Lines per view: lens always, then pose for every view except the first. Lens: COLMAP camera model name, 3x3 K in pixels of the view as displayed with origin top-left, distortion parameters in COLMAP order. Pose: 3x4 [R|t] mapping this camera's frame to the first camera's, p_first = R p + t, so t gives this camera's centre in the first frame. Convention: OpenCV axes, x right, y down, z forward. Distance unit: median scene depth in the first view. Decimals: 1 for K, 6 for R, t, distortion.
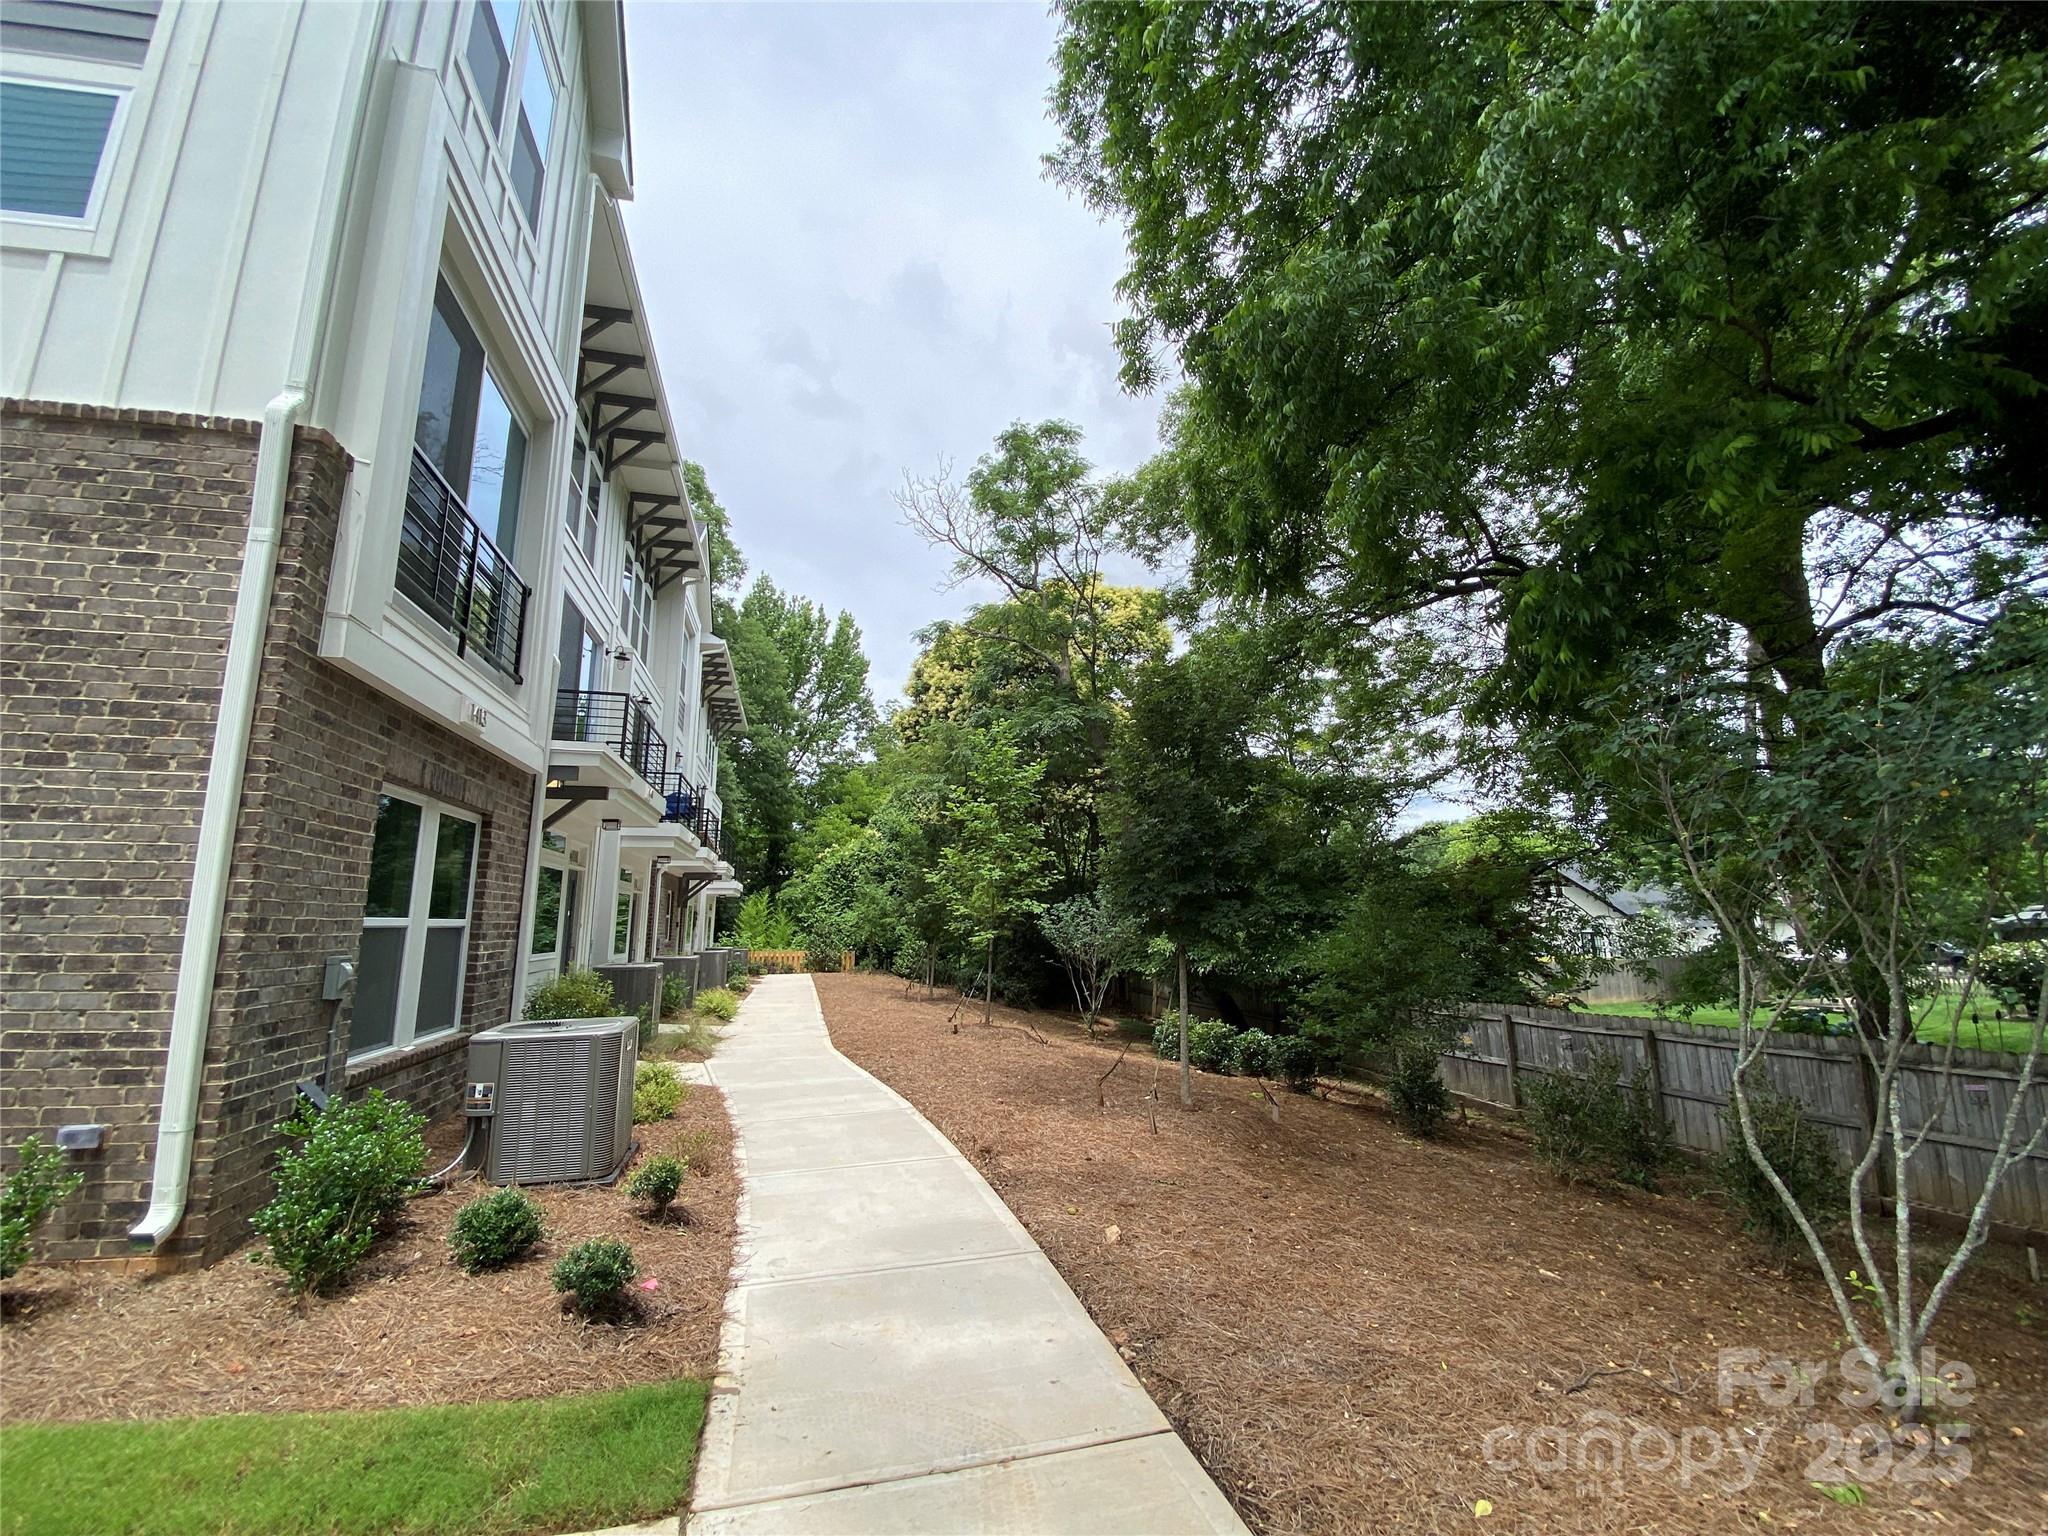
lens RADIAL K [[822.7, 0, 1014.4], [0, 822.7, 753.3], [0, 0, 1]] dist [0.036457, -0.029671]
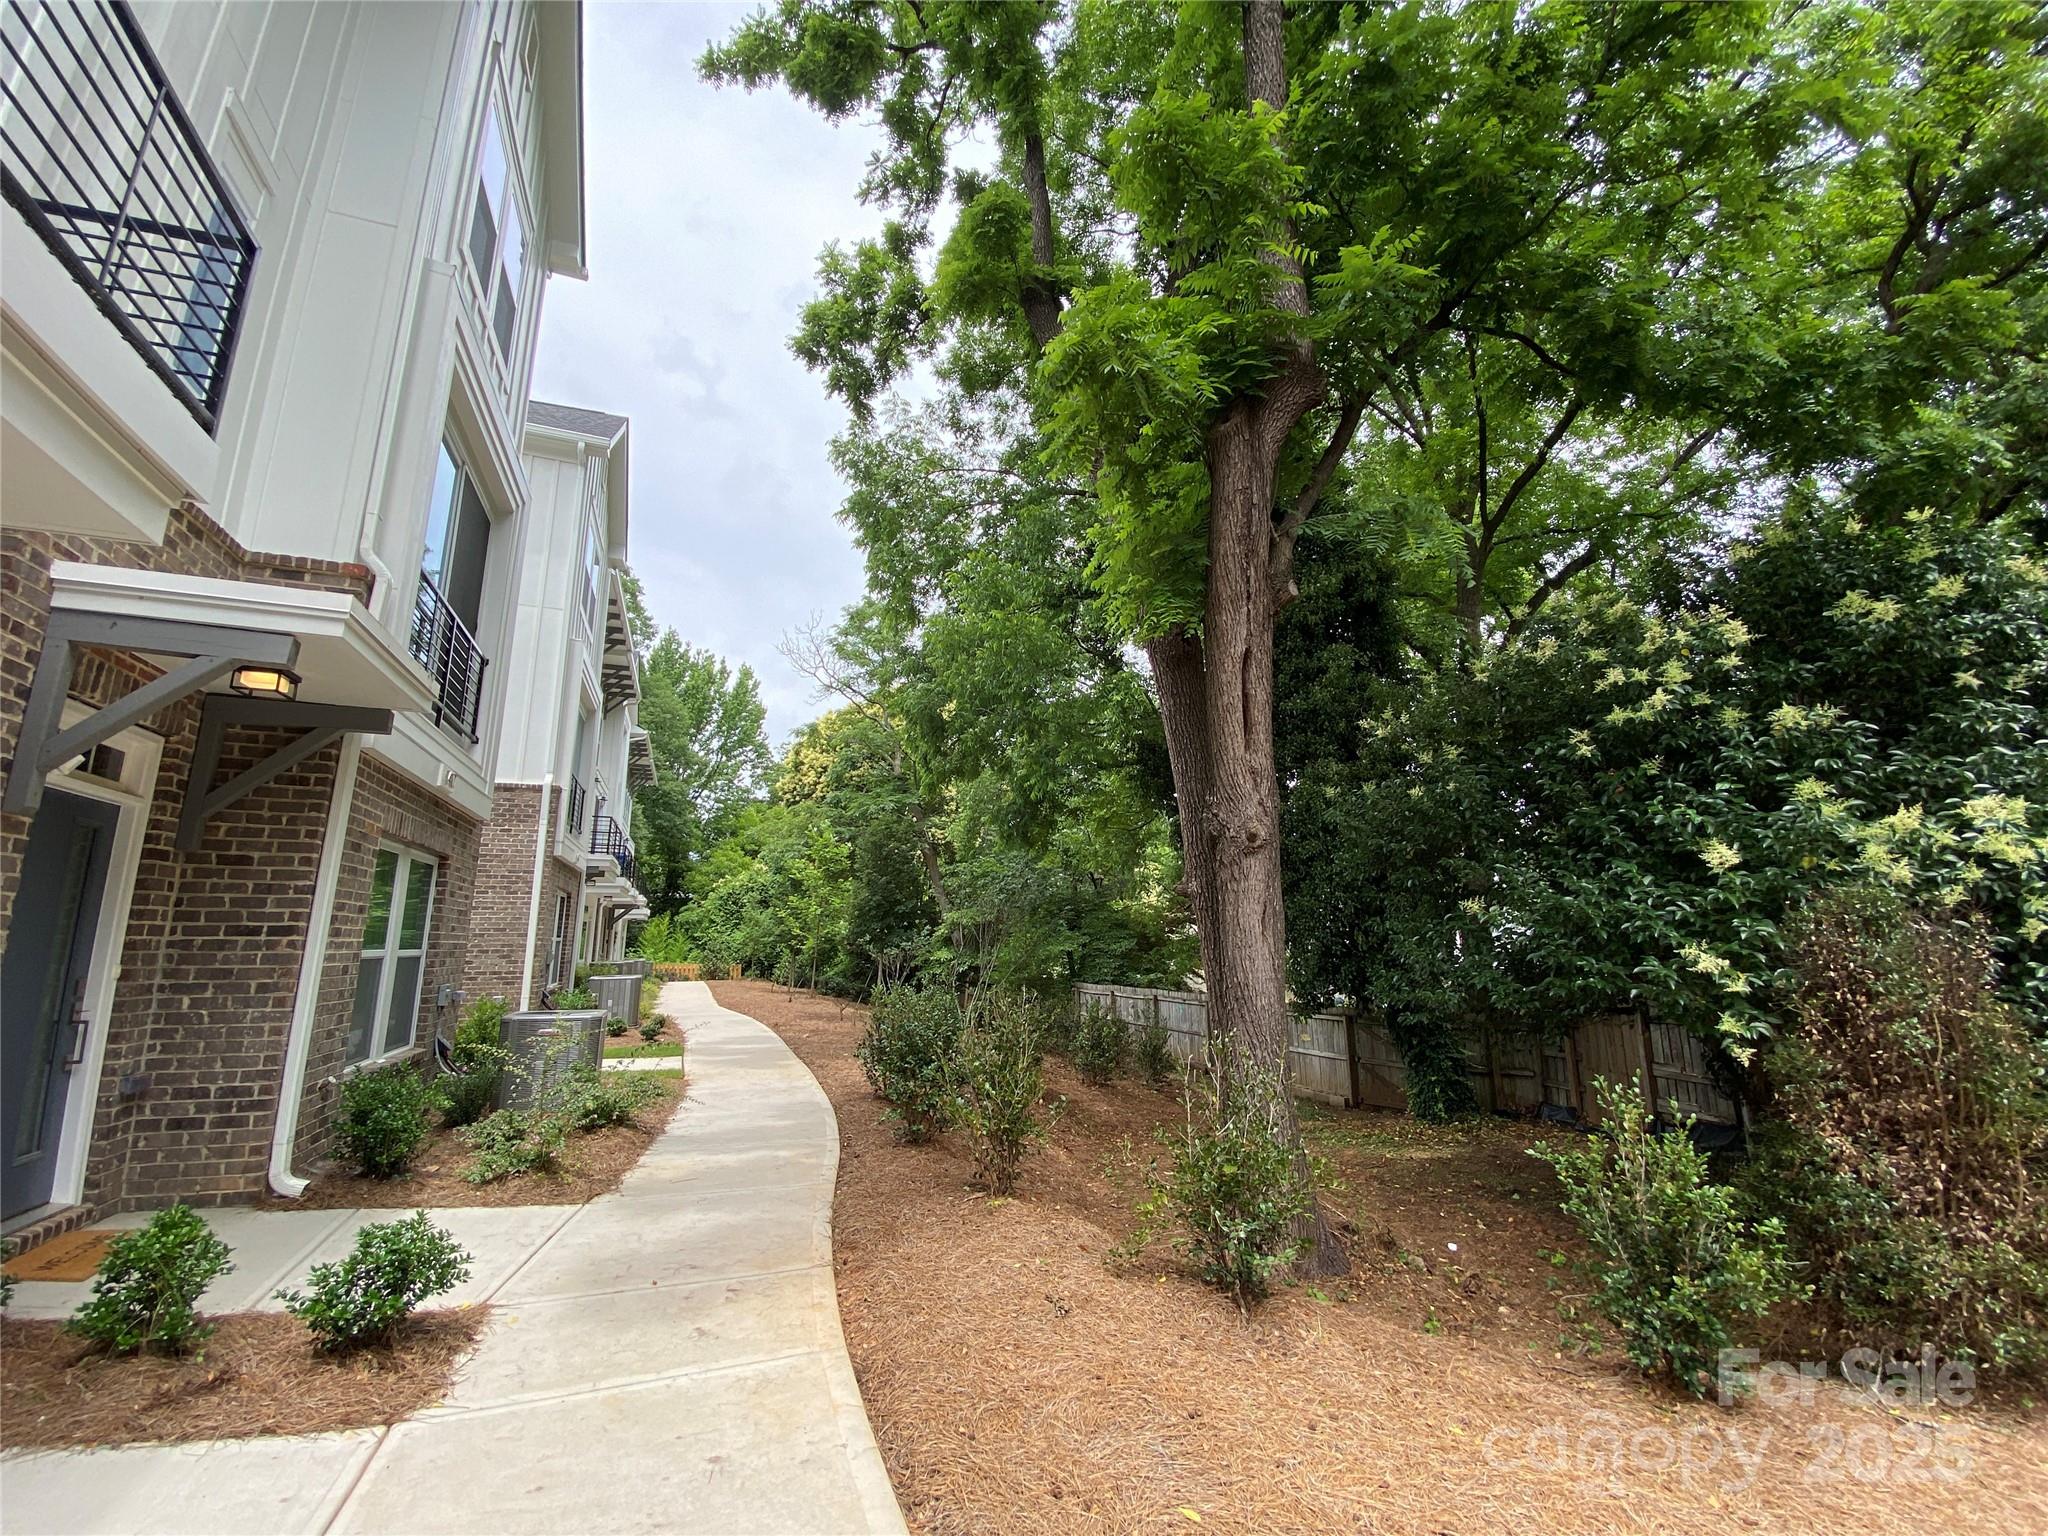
lens RADIAL K [[827.5, 0, 1032.5], [0, 827.5, 757.0], [0, 0, 1]] dist [0.015937, -0.018932]
pose [[0.991031, 0.028926, 0.130461, 0.054100], [-0.026732, 0.999471, -0.018537, -0.047107], [-0.130928, 0.014883, 0.991280, -0.234438]]
